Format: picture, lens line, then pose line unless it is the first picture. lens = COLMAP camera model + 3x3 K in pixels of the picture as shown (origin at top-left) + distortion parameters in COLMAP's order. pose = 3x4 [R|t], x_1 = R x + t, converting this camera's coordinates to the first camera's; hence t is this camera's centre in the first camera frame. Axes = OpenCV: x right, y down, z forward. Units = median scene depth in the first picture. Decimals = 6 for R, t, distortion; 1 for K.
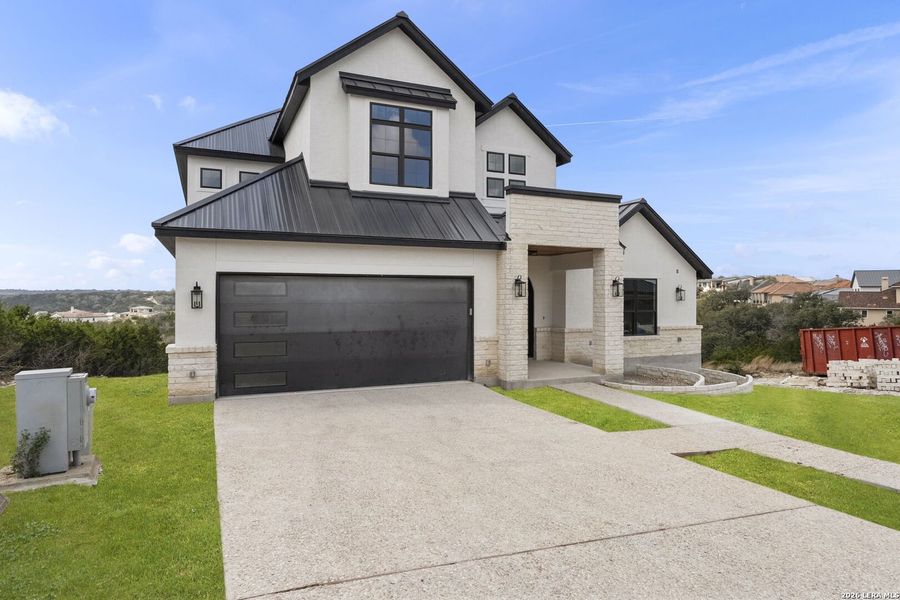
lens RADIAL K [[541.4, 0, 451.0], [0, 541.4, 295.6], [0, 0, 1]] dist [0.000518, 0.000636]
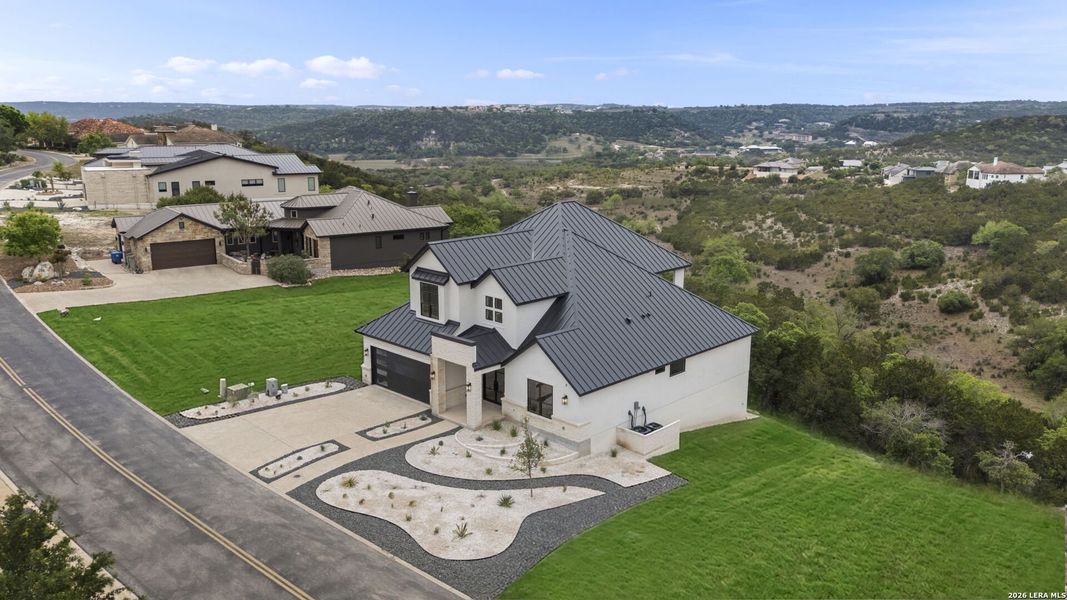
lens RADIAL K [[823.5, 0, 583.7], [0, 823.5, 299.2], [0, 0, 1]] dist [0.040368, -0.000650]
pose [[0.423377, 0.207760, -0.881809, 3.214620], [-0.016721, 0.974976, 0.221682, -1.050464], [0.905799, -0.079110, 0.416256, 0.138237]]
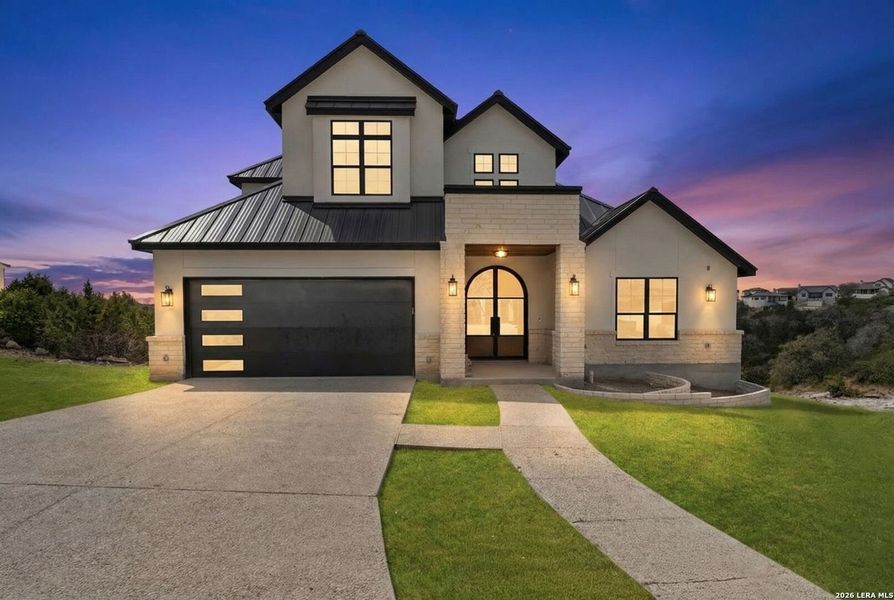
lens RADIAL K [[522.3, 0, 449.2], [0, 522.3, 332.1], [0, 0, 1]] dist [-0.002105, 0.000533]
pose [[0.931982, 0.013590, -0.362249, 0.446648], [0.004098, 0.998838, 0.048014, 0.021502], [0.362481, -0.046233, 0.930844, 0.079120]]
